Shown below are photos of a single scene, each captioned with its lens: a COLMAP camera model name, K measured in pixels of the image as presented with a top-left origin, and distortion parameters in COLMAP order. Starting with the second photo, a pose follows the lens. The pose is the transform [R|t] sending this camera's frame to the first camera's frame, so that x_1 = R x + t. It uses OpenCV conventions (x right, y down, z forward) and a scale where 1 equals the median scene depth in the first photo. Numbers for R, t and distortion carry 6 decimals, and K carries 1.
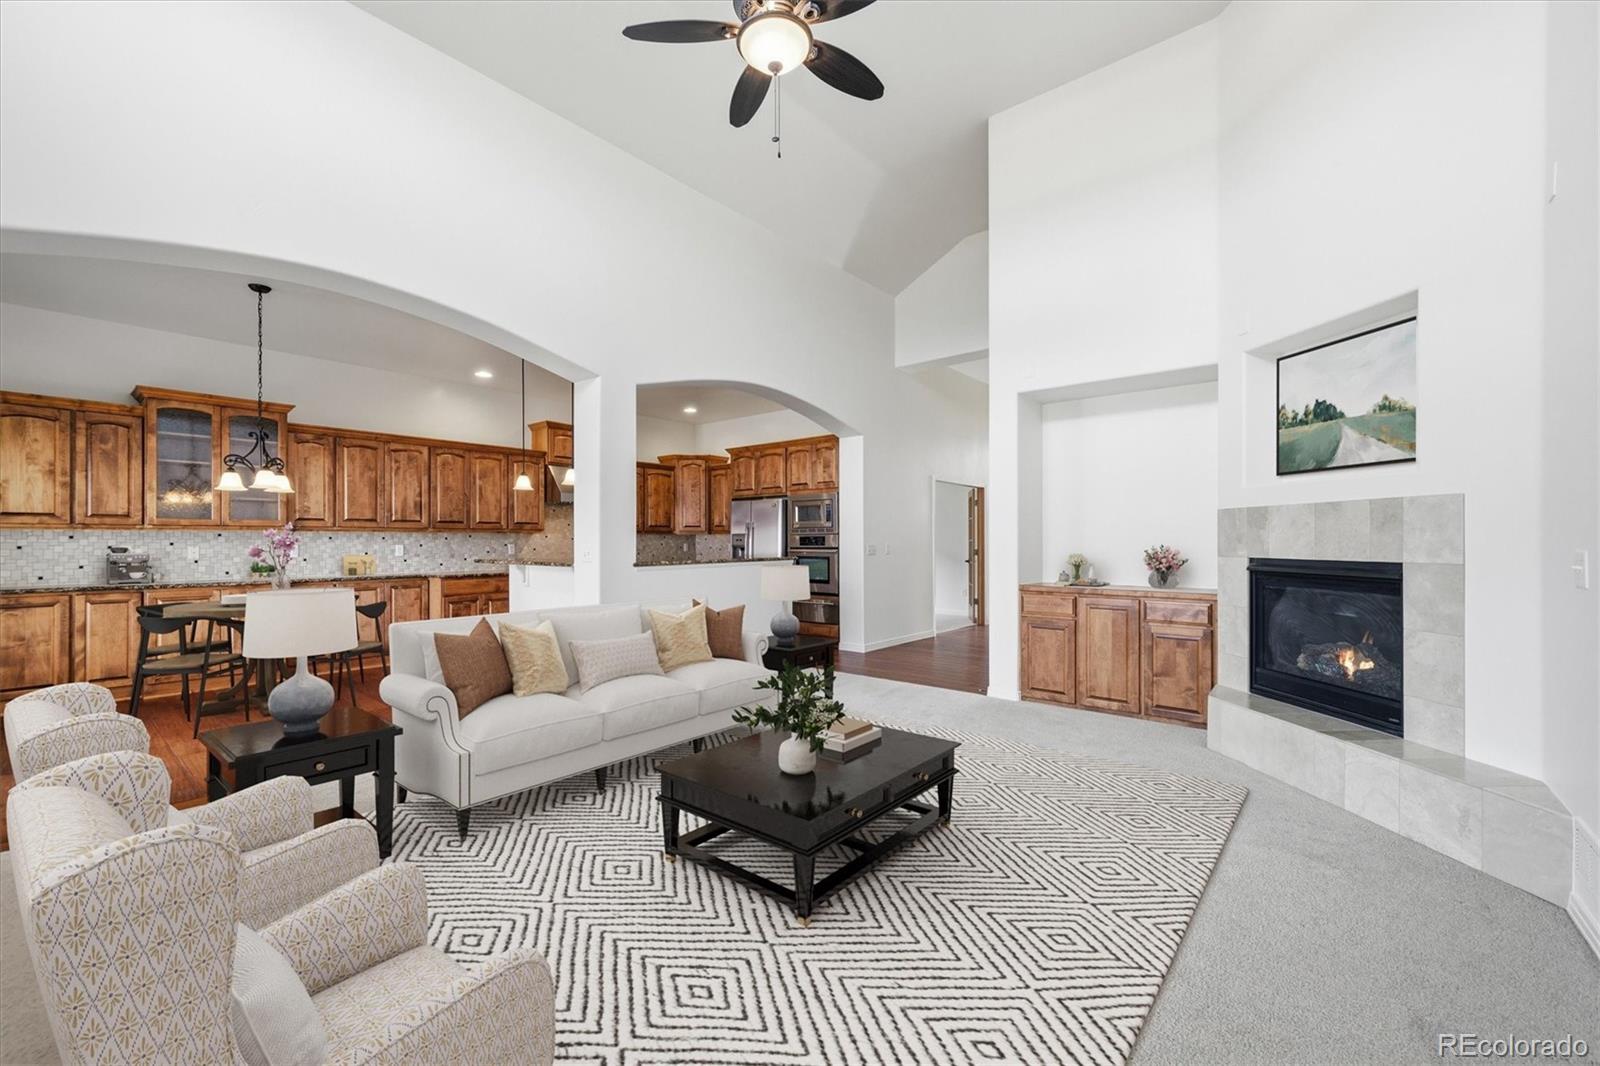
lens RADIAL K [[659.4, 0, 806.6], [0, 659.4, 538.4], [0, 0, 1]] dist [-0.004201, 0.003303]
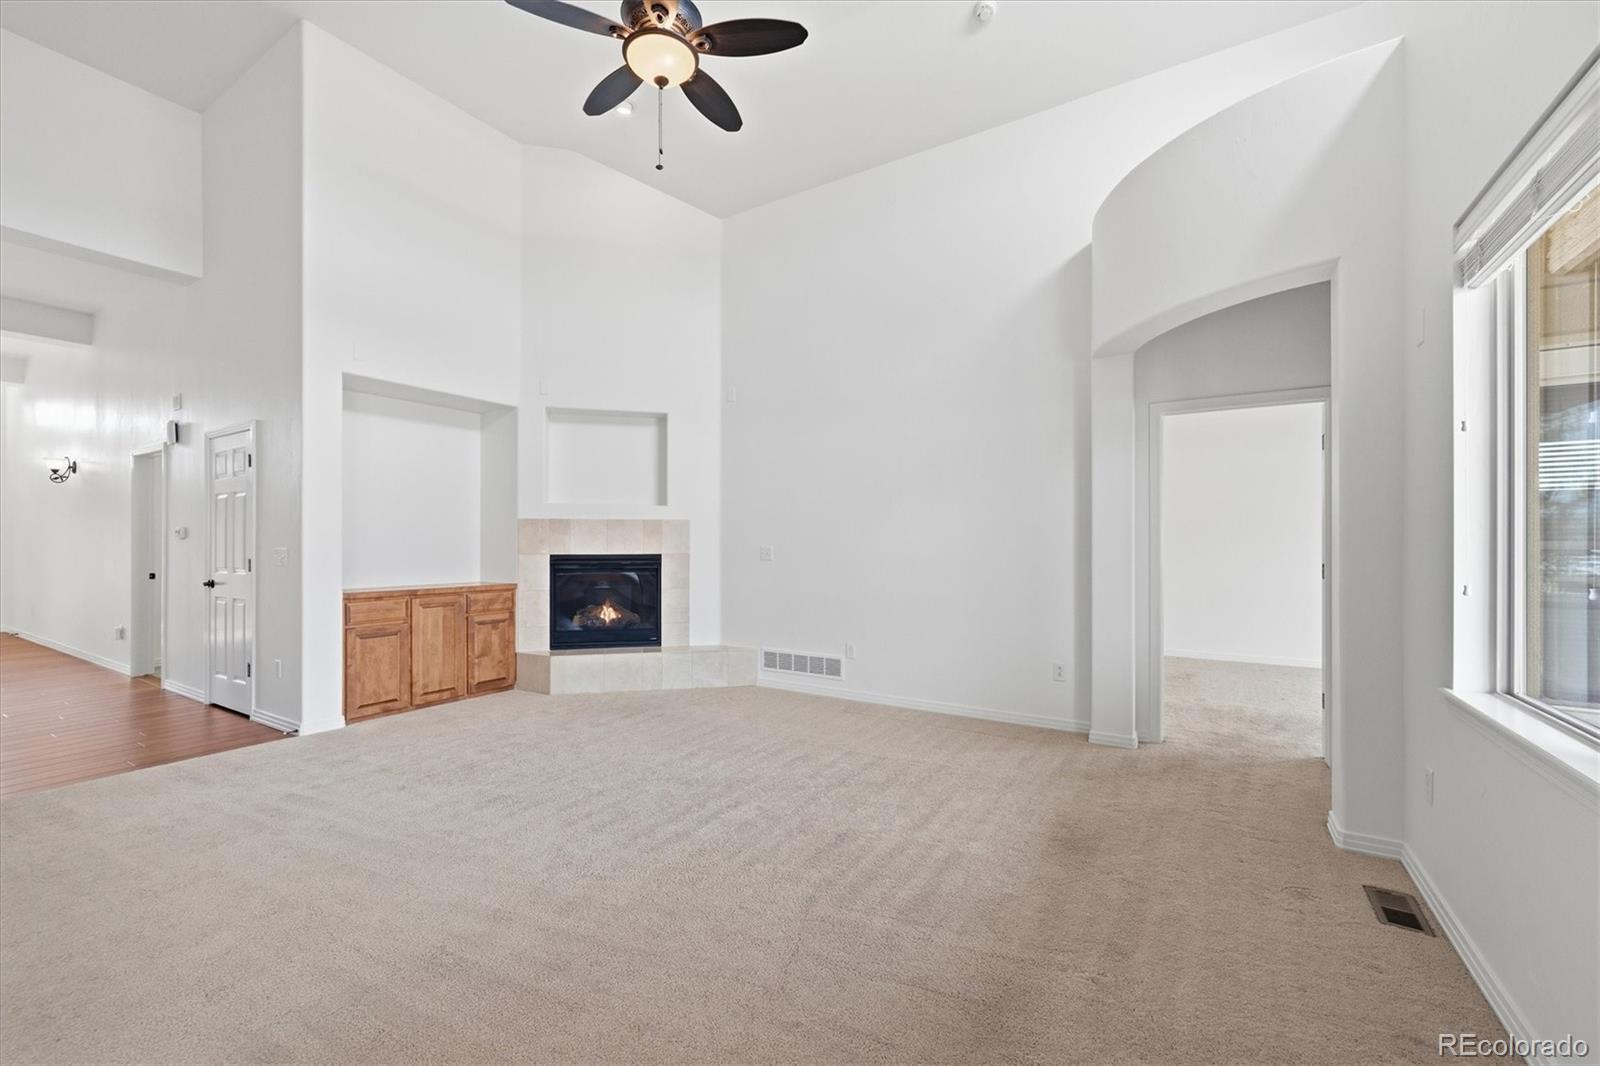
lens RADIAL K [[659.4, 0, 787.5], [0, 659.4, 538.1], [0, 0, 1]] dist [-0.004201, 0.003303]
pose [[-0.125761, 0.004785, 0.992049, -0.580453], [-0.001759, 0.999986, -0.005047, 0.000803], [-0.992059, -0.002380, -0.125751, 0.498747]]
